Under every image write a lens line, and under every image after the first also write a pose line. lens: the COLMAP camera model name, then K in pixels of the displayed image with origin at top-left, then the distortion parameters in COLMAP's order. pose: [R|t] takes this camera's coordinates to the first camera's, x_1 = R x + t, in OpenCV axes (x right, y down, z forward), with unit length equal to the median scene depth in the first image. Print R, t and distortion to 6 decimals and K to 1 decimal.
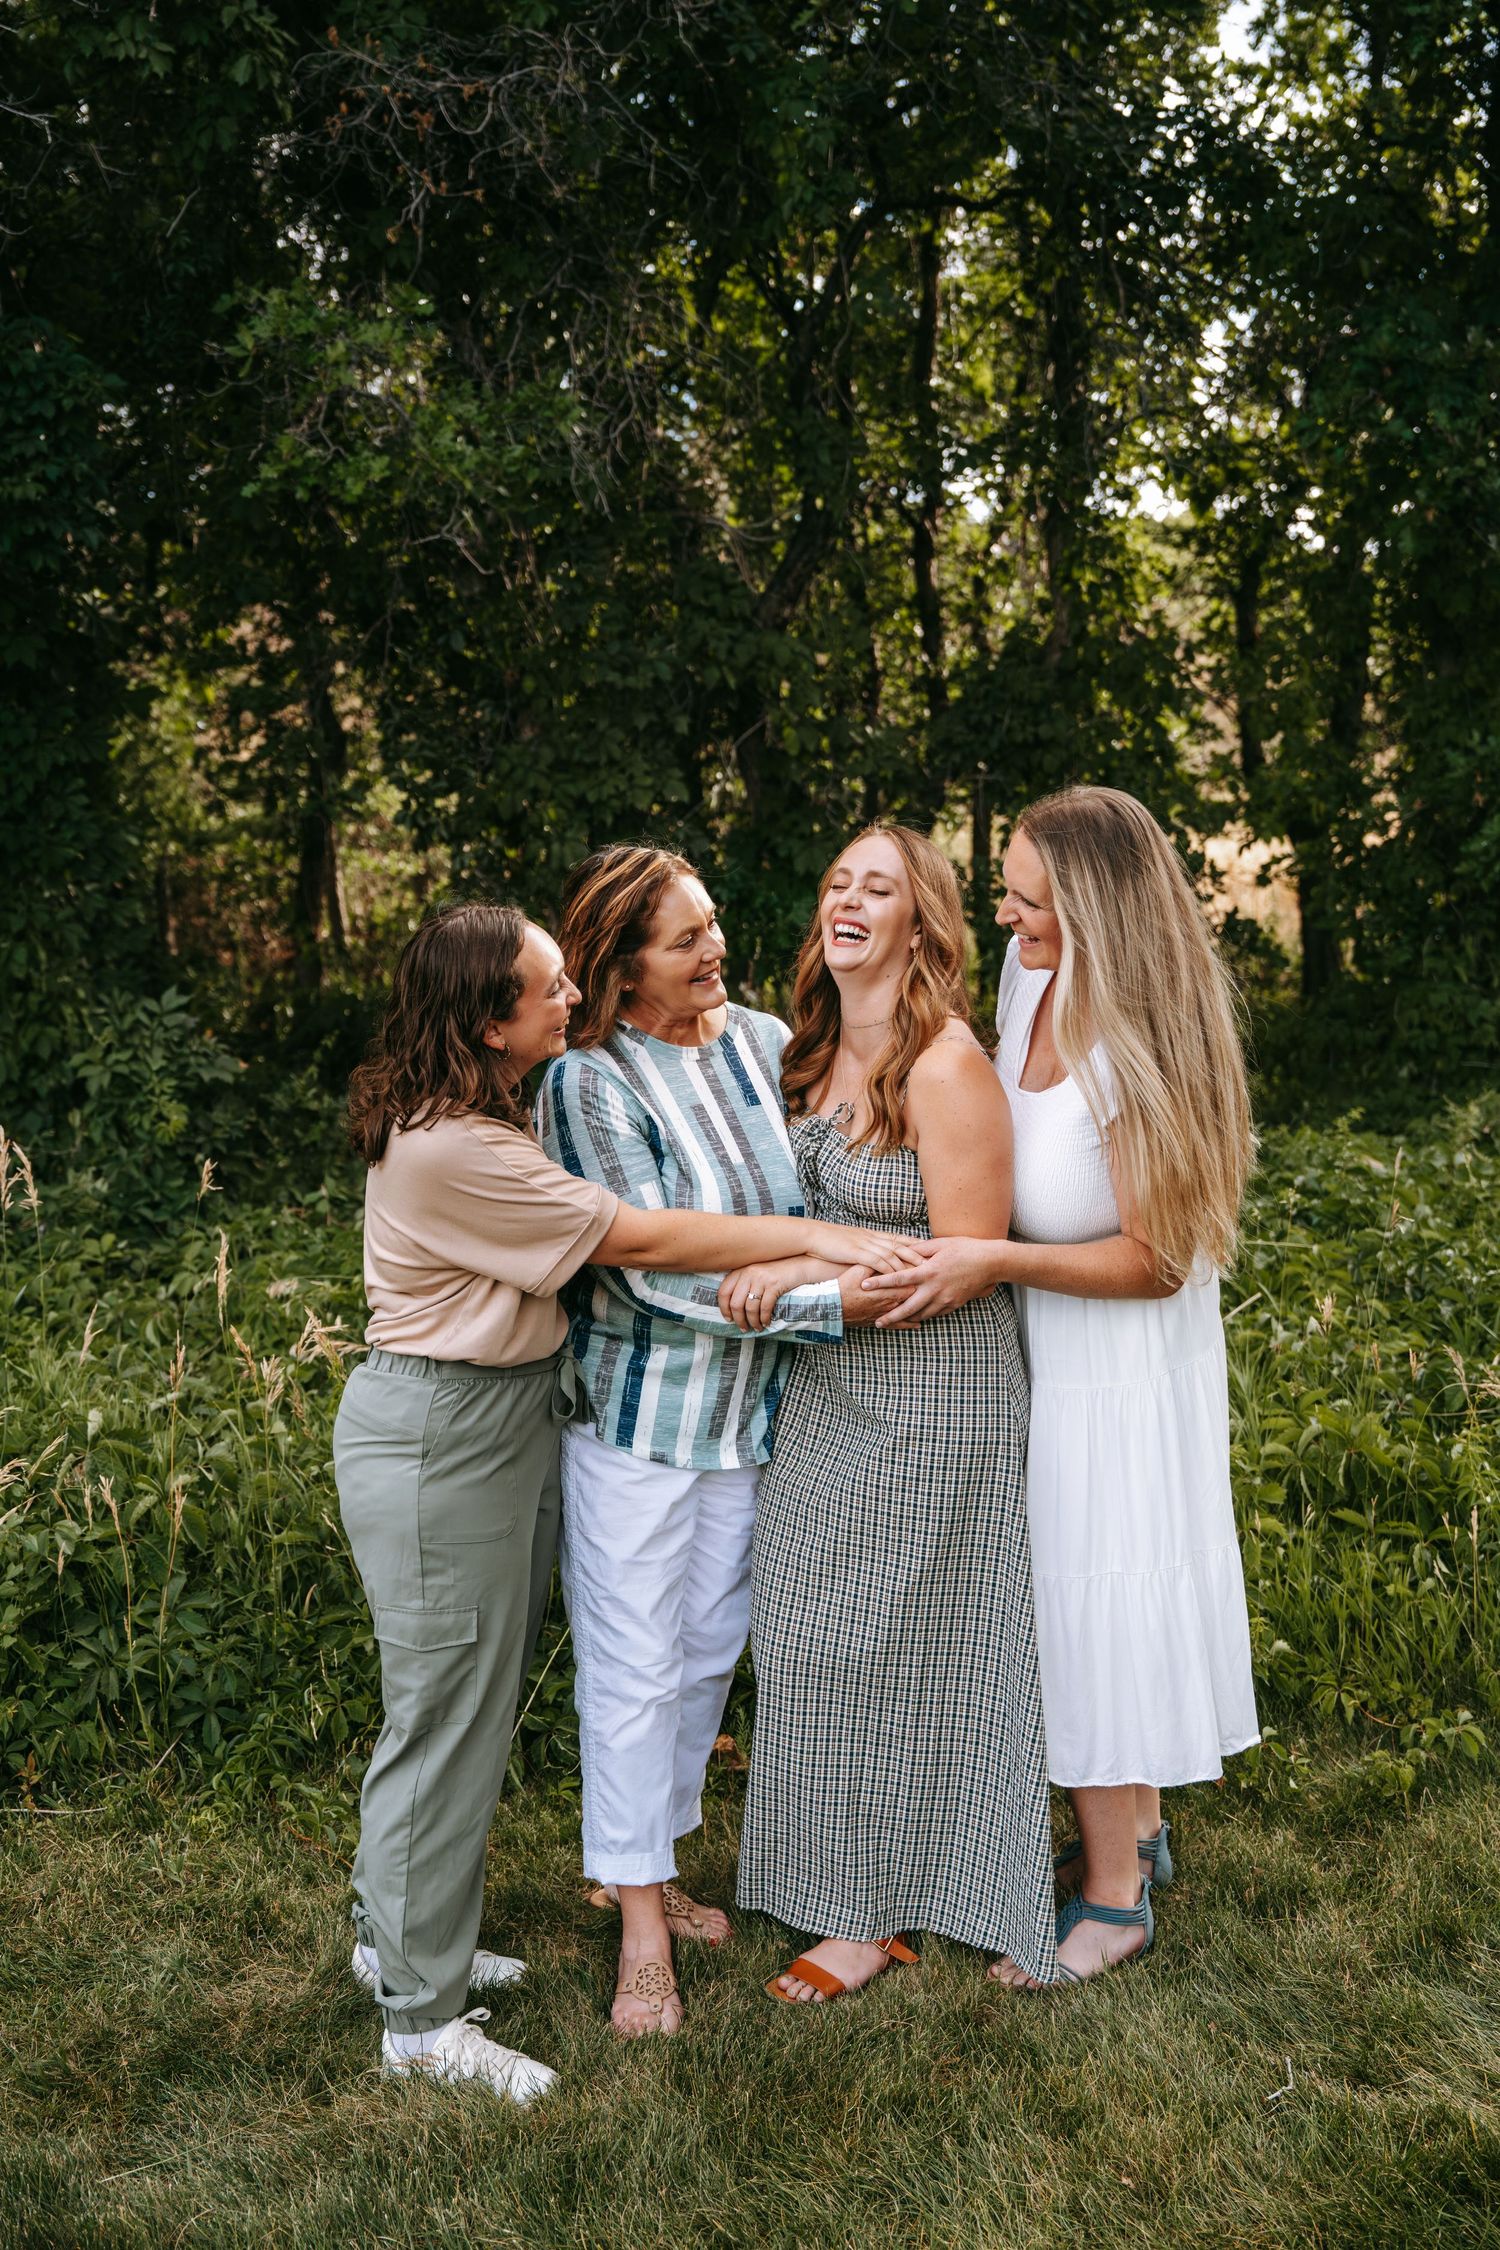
lens RADIAL K [[1985.5, 0, 750.0], [0, 1985.5, 1125.0], [0, 0, 1]] dist [-0.003394, -0.009413]
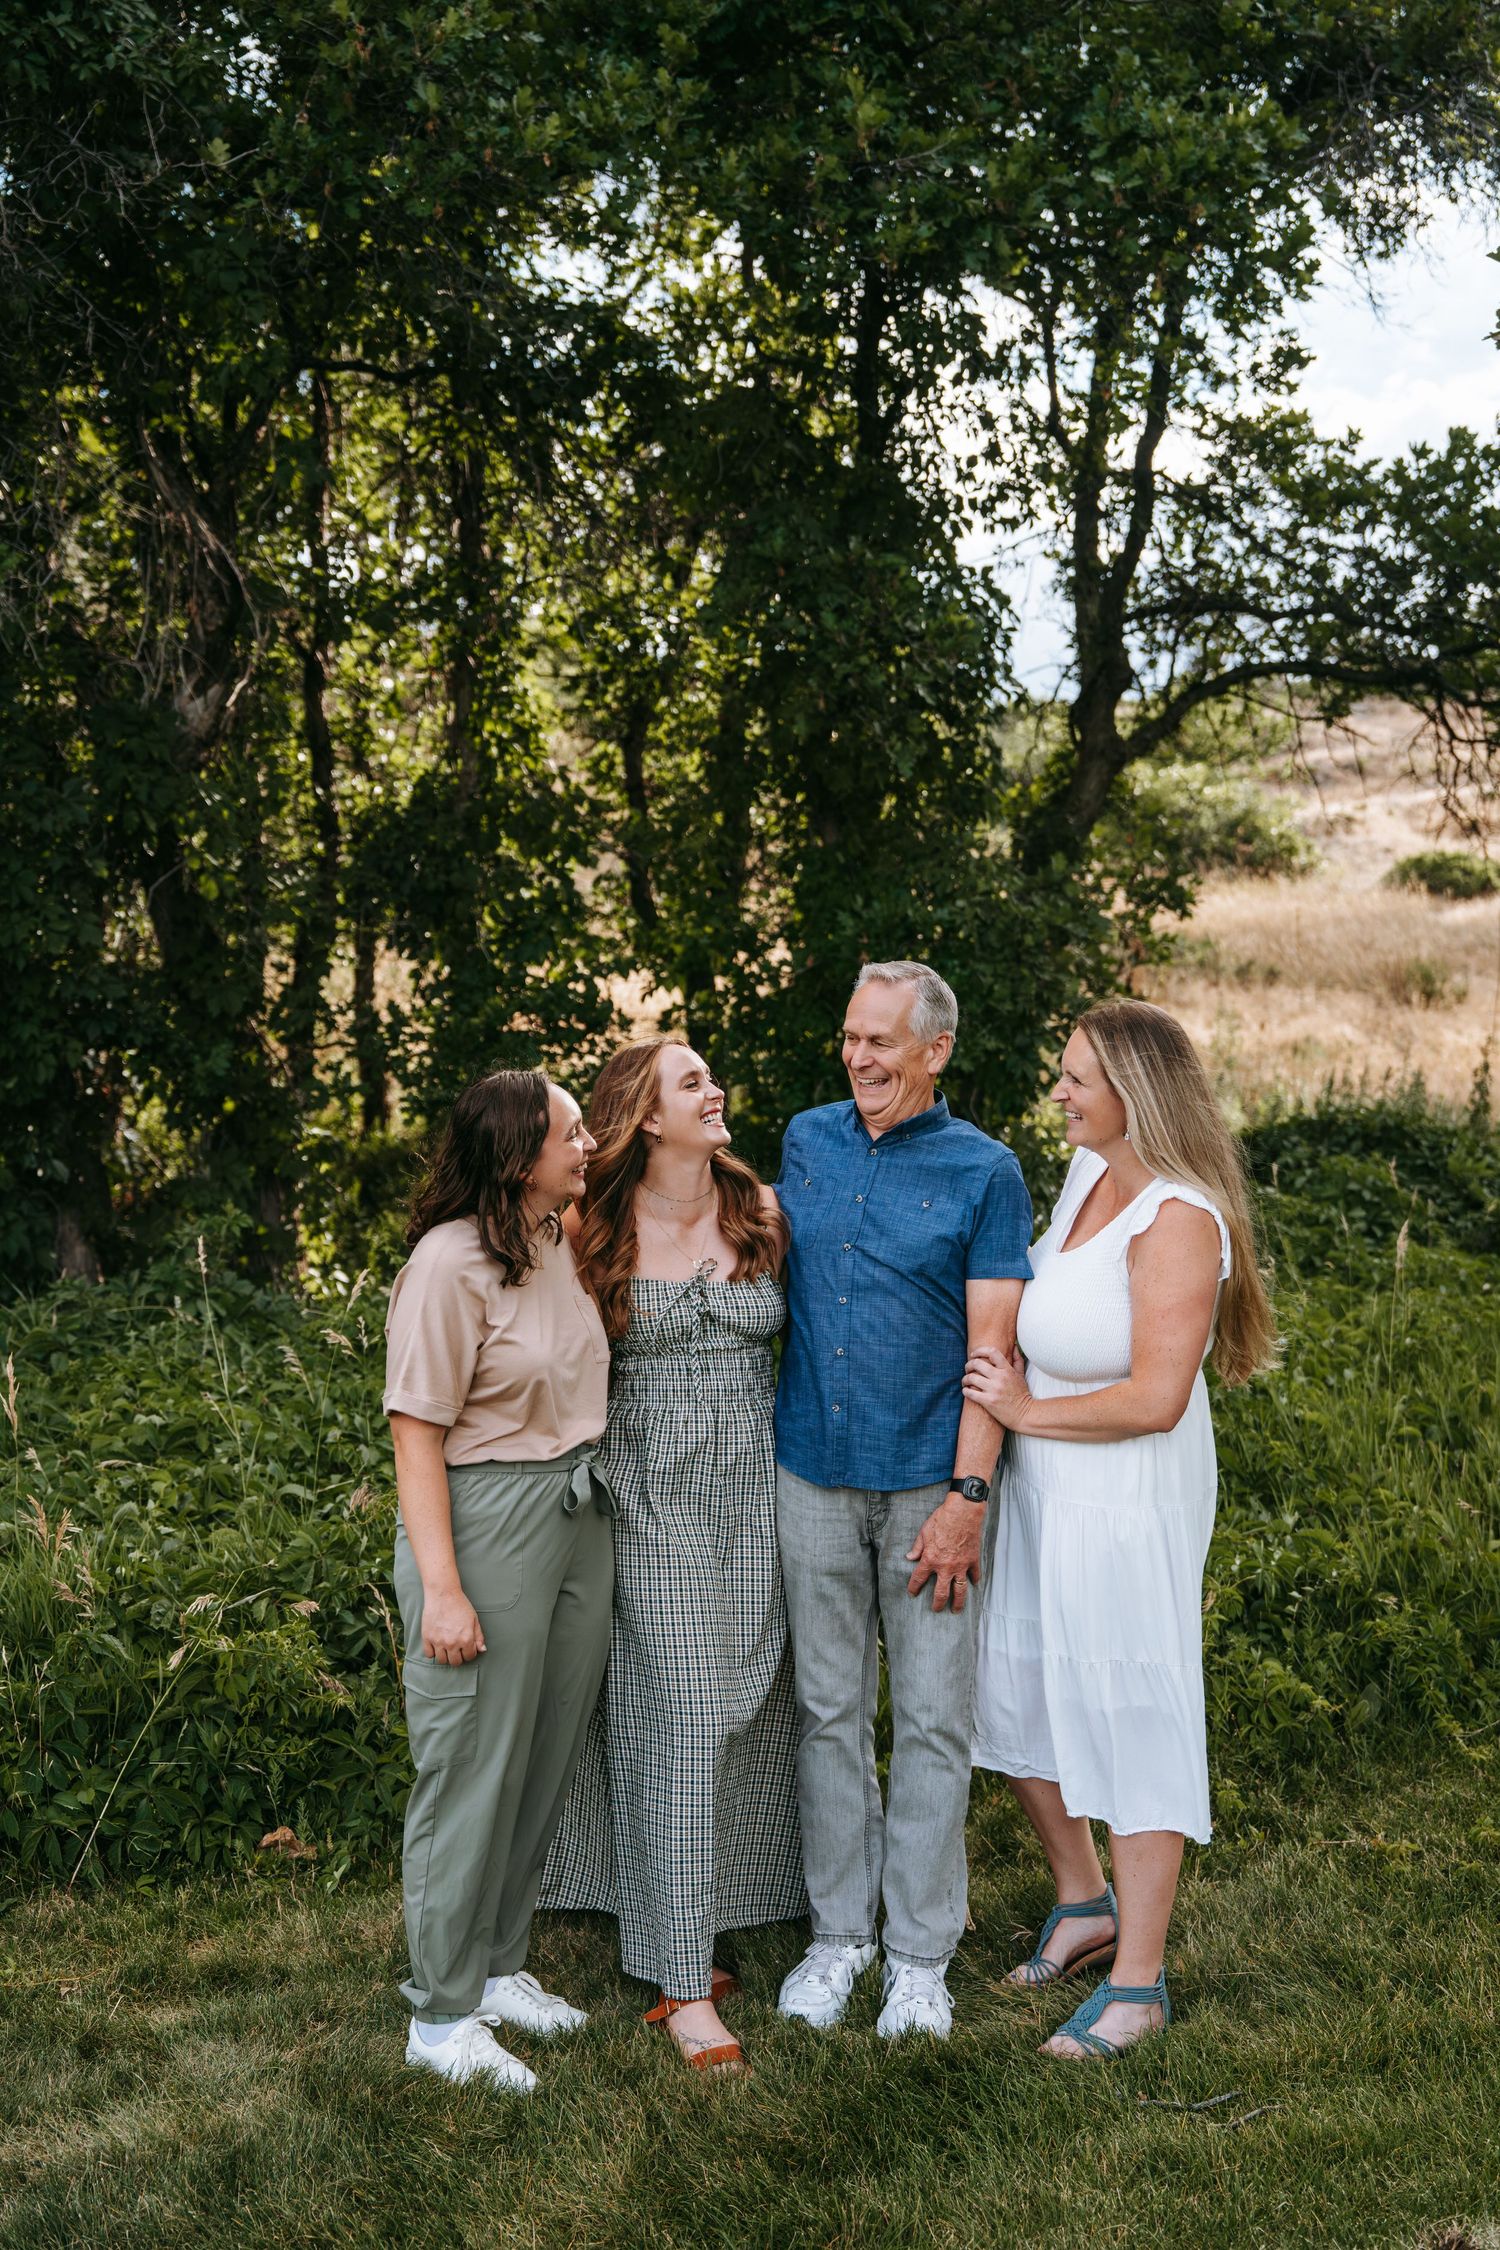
lens RADIAL K [[2458.3, 0, 750.0], [0, 2458.3, 1125.0], [0, 0, 1]] dist [0.074167, 0.014779]
pose [[0.947702, -0.007986, 0.319058, -0.108720], [0.026042, 0.998288, -0.052368, -0.003780], [-0.318094, 0.057939, 0.946287, -0.222981]]
